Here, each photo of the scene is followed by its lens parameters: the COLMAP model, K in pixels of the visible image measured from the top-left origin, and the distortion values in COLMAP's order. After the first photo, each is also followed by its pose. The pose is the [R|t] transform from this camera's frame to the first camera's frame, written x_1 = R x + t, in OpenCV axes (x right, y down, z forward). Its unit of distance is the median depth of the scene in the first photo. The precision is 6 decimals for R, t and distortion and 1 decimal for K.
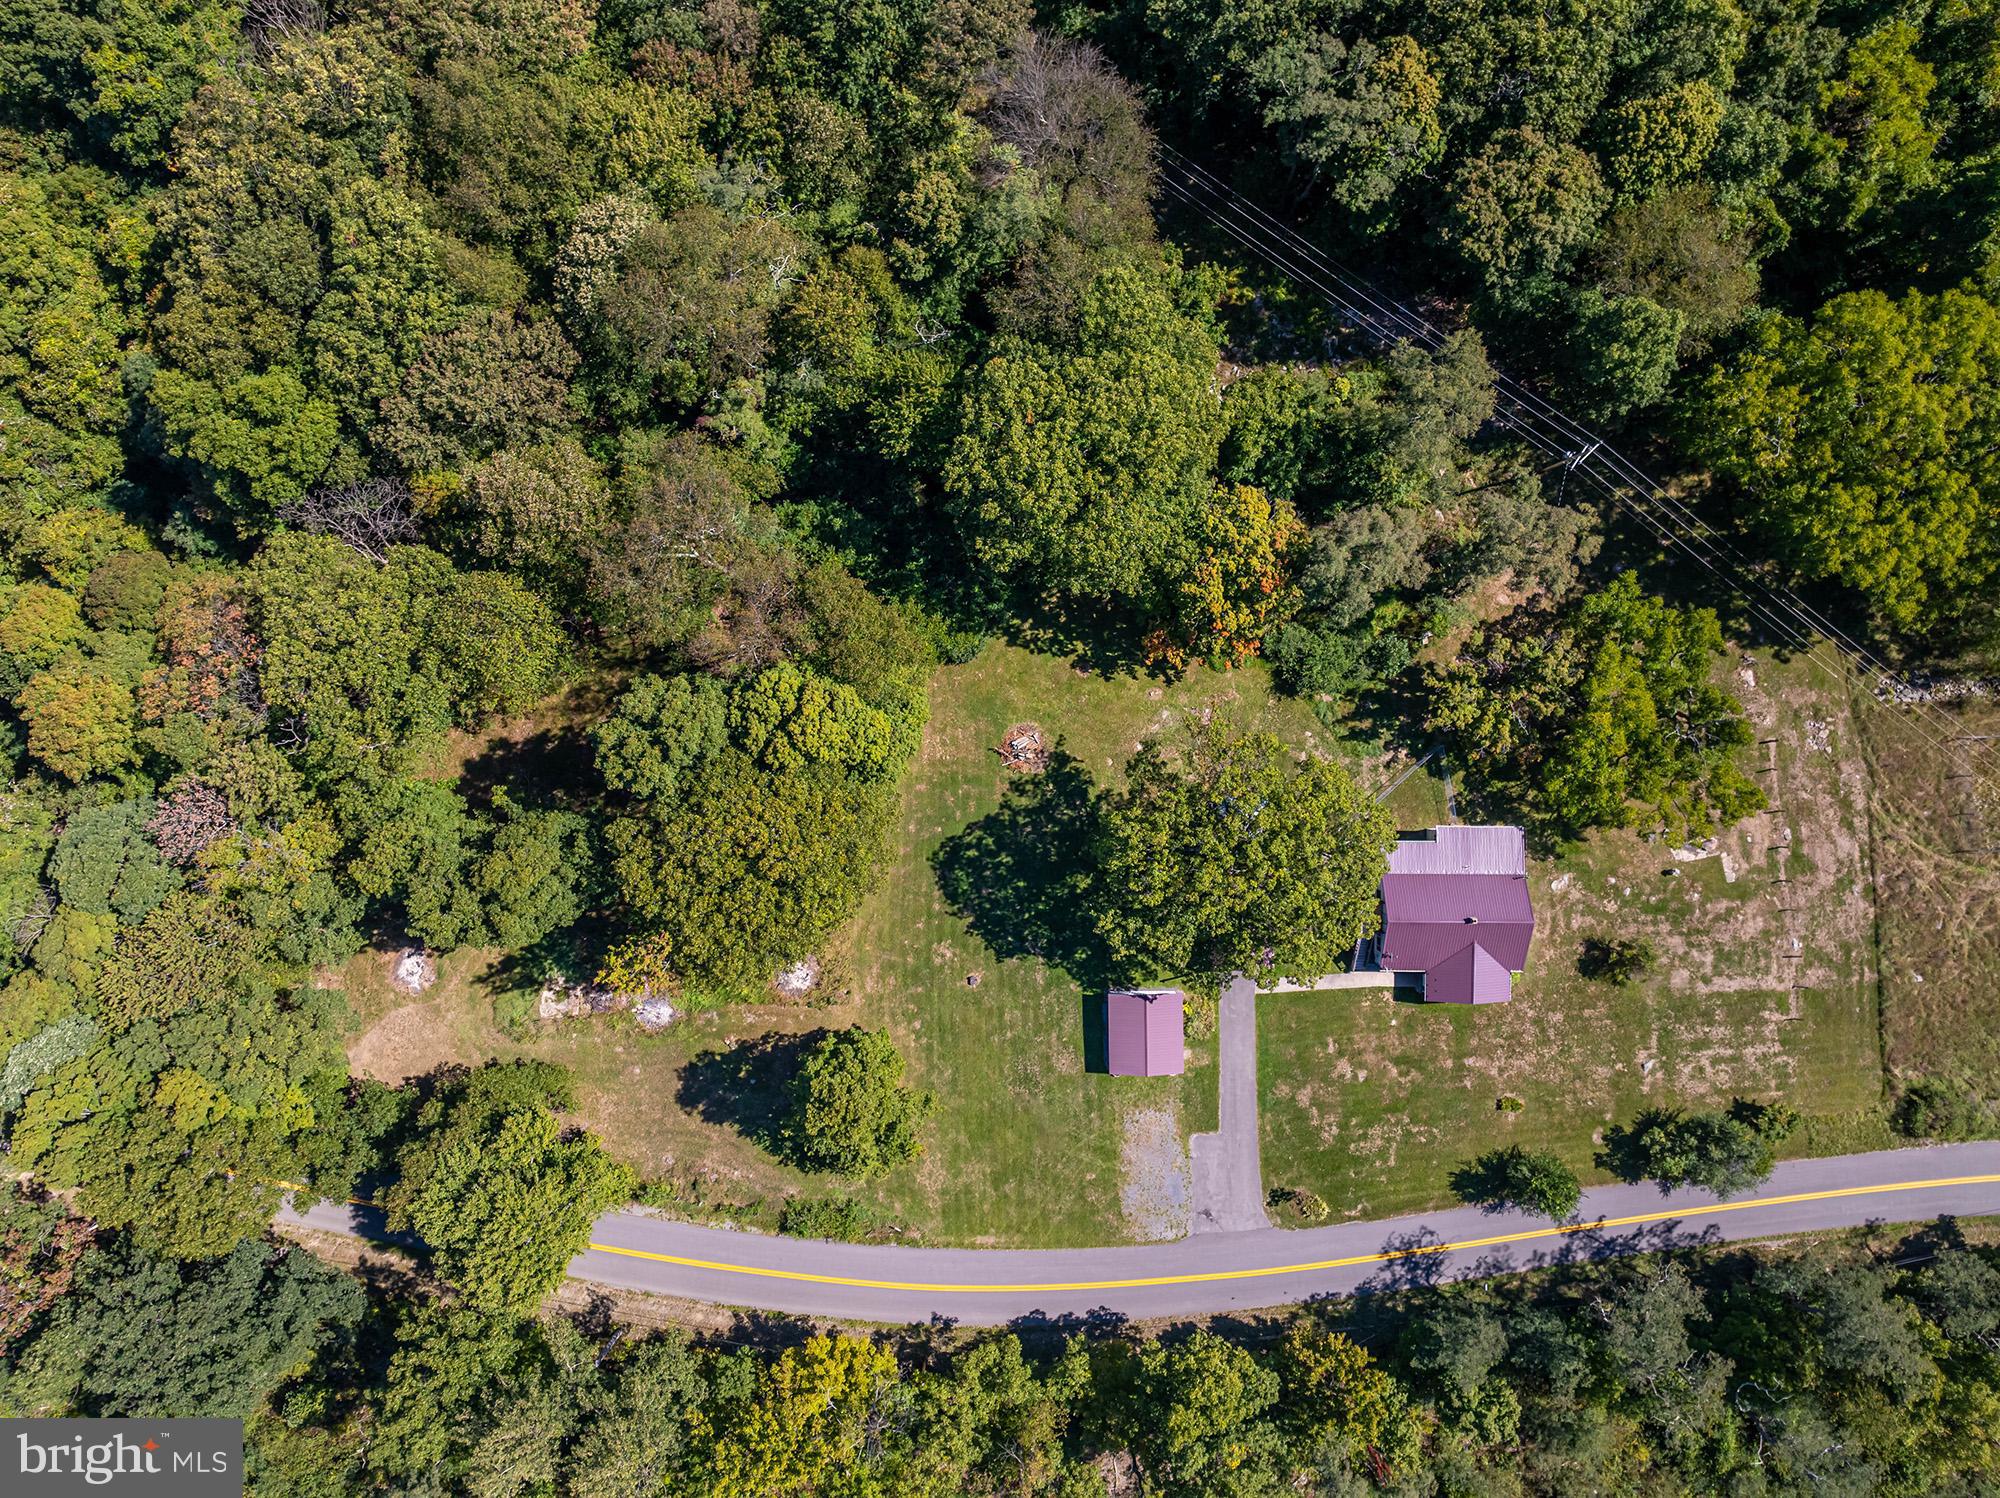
lens RADIAL K [[1404.4, 0, 1000.0], [0, 1404.4, 749.0], [0, 0, 1]] dist [-0.039915, -0.000745]
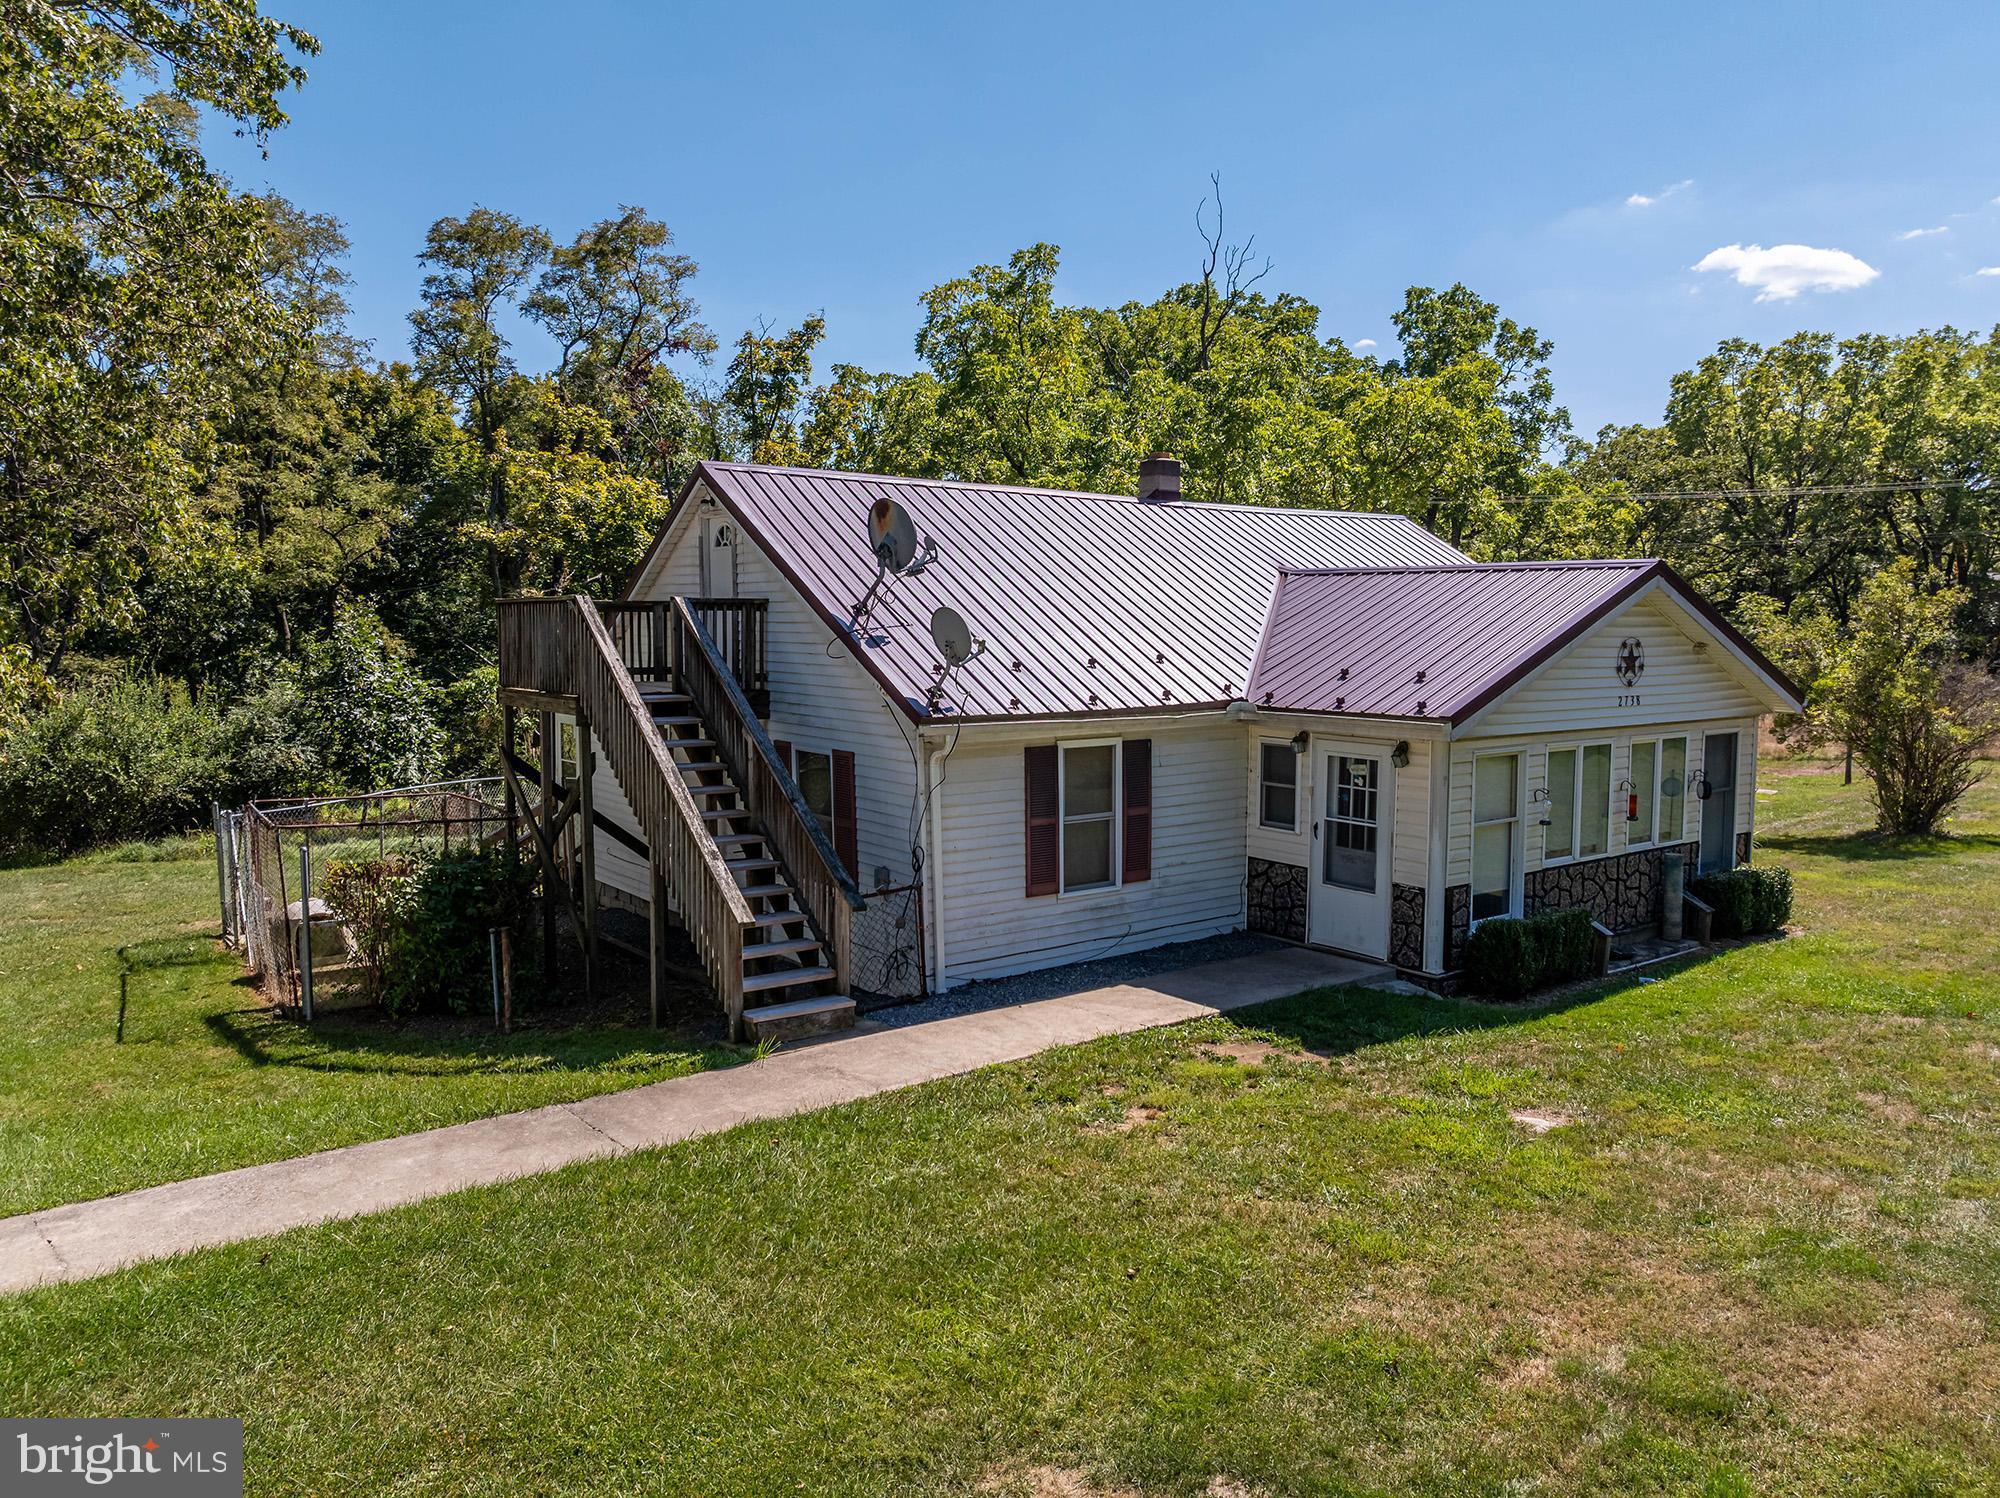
lens RADIAL K [[1404.4, 0, 1000.0], [0, 1404.4, 749.0], [0, 0, 1]] dist [-0.039915, -0.000745]
pose [[0.800907, -0.057630, 0.596009, 0.210359], [0.598764, 0.086094, -0.796285, 0.240458], [-0.005423, 0.994619, 0.103460, 0.974304]]
